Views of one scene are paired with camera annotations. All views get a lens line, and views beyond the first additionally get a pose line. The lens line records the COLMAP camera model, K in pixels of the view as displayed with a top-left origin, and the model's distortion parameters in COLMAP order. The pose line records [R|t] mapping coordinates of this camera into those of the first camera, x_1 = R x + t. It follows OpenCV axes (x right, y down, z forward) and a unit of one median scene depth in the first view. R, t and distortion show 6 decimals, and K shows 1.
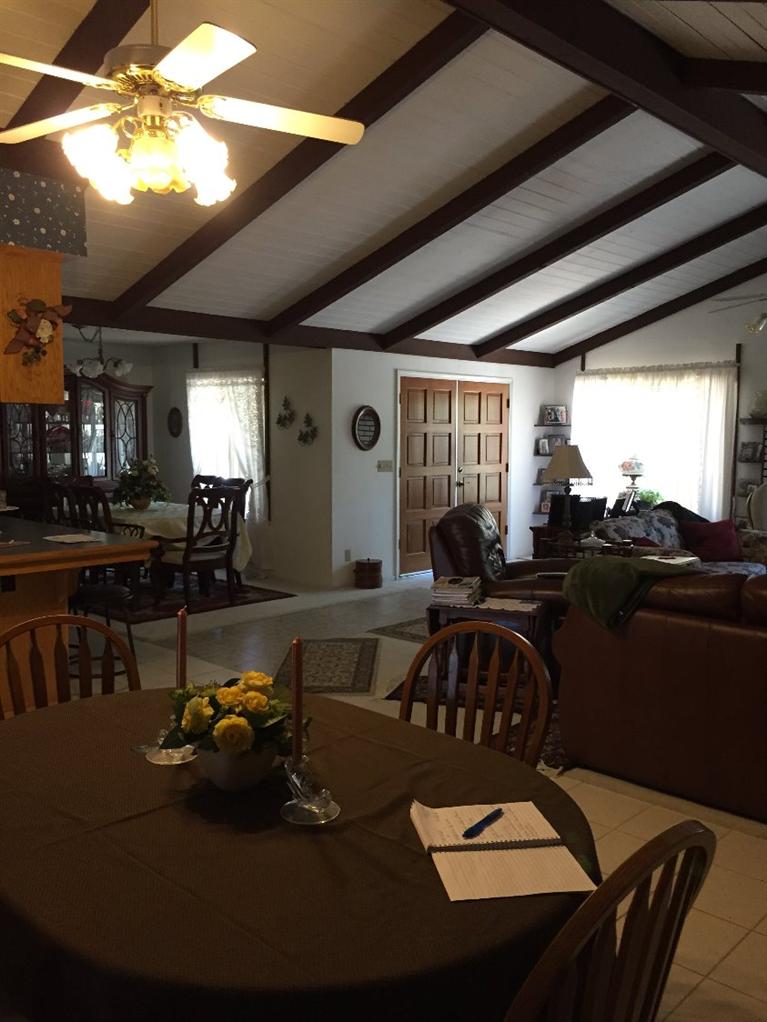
lens RADIAL K [[875.3, 0, 382.8], [0, 875.3, 513.1], [0, 0, 1]] dist [0.069484, -0.093044]
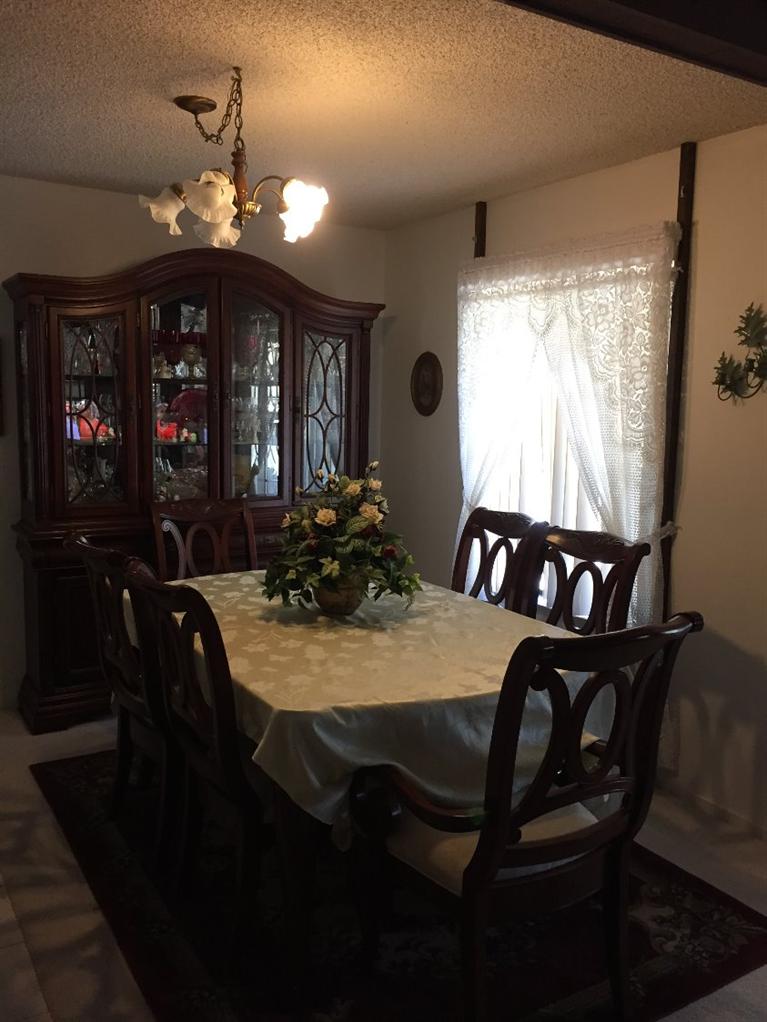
lens RADIAL K [[875.3, 0, 382.9], [0, 875.3, 509.8], [0, 0, 1]] dist [0.069484, -0.093044]
pose [[0.967005, 0.046067, -0.250557, -0.151838], [-0.039165, 0.998705, 0.032465, -0.054903], [0.251728, -0.021581, 0.967557, 0.590091]]
